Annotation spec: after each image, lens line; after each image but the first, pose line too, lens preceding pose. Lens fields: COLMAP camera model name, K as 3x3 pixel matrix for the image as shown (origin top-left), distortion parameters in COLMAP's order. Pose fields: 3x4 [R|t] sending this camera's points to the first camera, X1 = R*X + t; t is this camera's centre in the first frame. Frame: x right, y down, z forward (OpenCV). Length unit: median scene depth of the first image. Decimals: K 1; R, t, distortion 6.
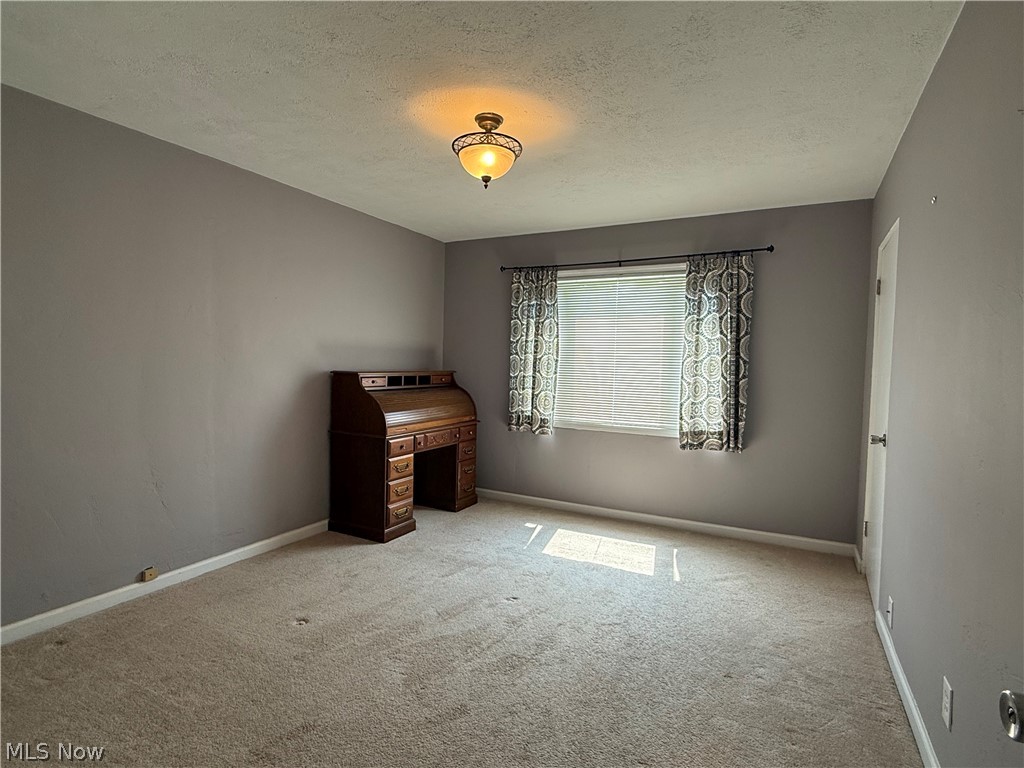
lens RADIAL K [[527.6, 0, 507.7], [0, 527.6, 383.1], [0, 0, 1]] dist [0.000714, 0.000233]
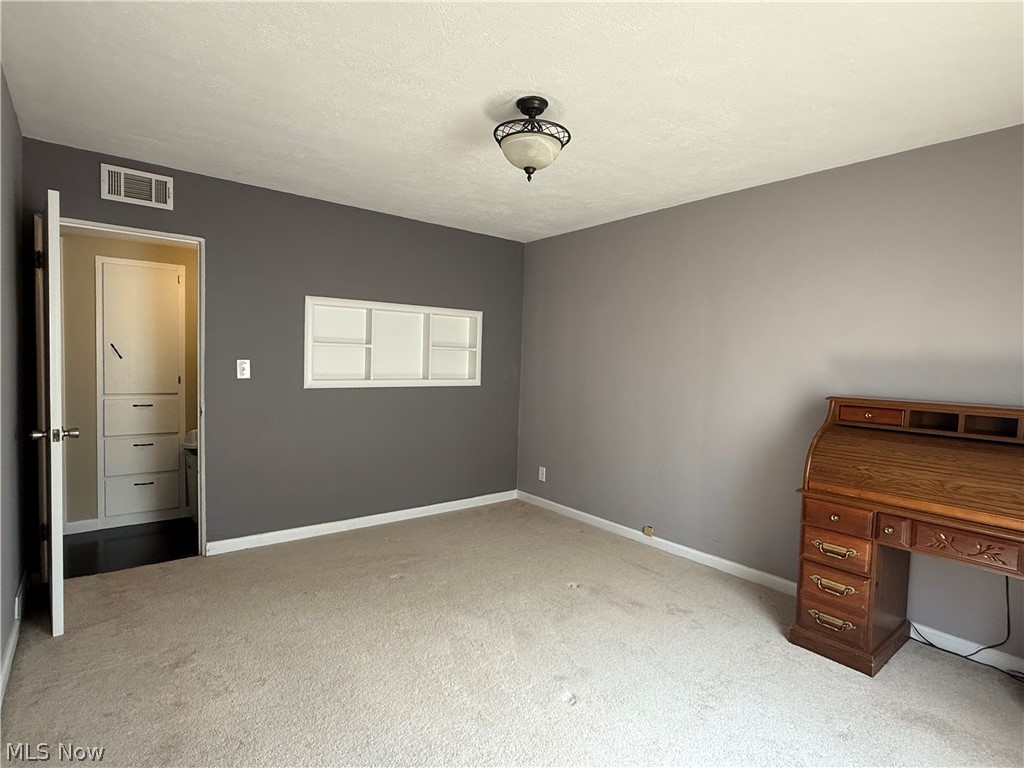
lens RADIAL K [[527.6, 0, 507.7], [0, 527.6, 383.1], [0, 0, 1]] dist [0.000714, 0.000233]
pose [[-0.388295, 0.012069, -0.921456, 0.621452], [-0.080020, 0.995696, 0.046761, -0.043173], [0.918054, 0.091892, -0.385658, 1.020101]]
